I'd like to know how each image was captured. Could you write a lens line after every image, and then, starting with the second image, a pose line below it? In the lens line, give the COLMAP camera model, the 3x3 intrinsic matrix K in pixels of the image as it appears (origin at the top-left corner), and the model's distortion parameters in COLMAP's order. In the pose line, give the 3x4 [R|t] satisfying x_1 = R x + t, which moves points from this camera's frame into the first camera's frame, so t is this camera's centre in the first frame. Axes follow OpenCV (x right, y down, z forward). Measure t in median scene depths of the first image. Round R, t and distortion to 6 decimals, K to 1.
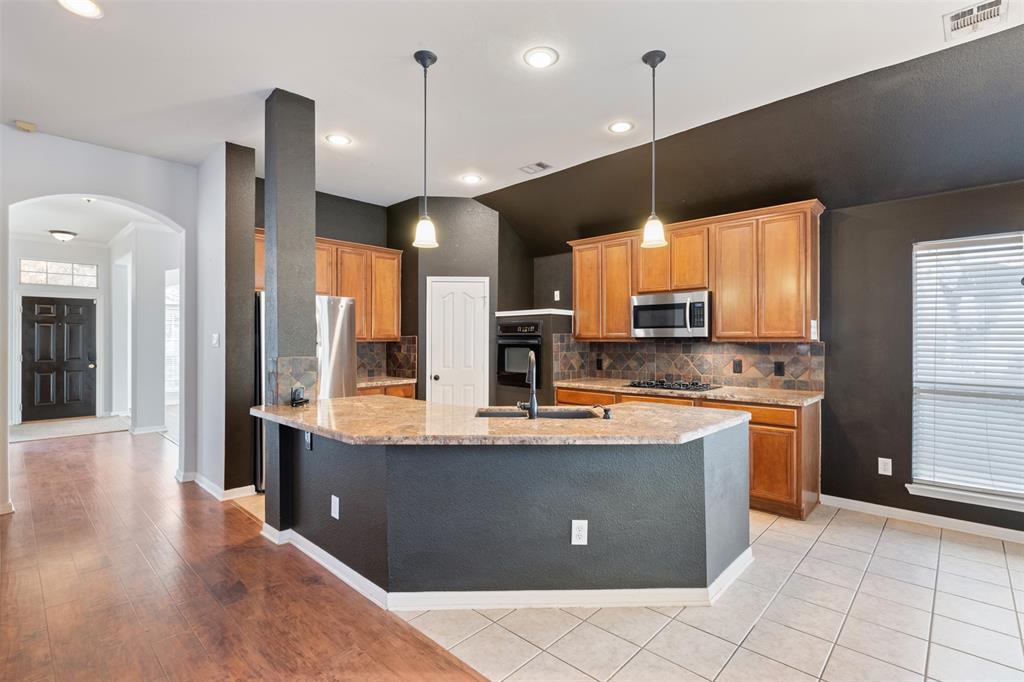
lens RADIAL K [[482.9, 0, 510.4], [0, 482.9, 335.7], [0, 0, 1]] dist [-0.000285, -0.000017]
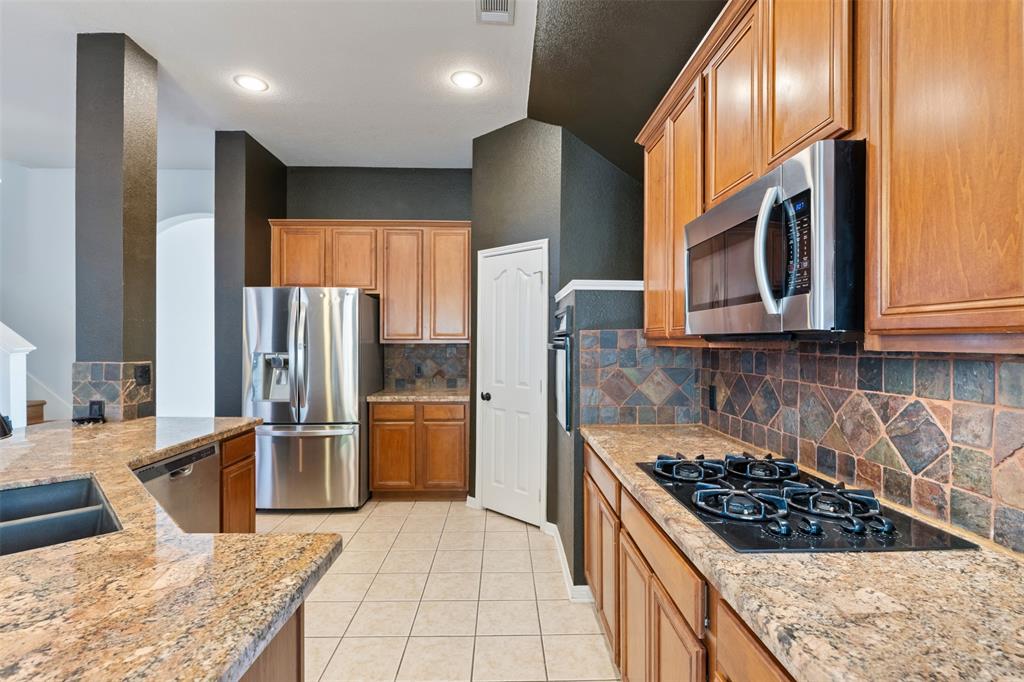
lens RADIAL K [[482.9, 0, 507.7], [0, 482.9, 341.6], [0, 0, 1]] dist [-0.000285, -0.000017]
pose [[0.684715, 0.000960, -0.728810, 0.384419], [0.005818, 0.999960, 0.006783, 0.004107], [0.728787, -0.008884, 0.684683, 0.575013]]
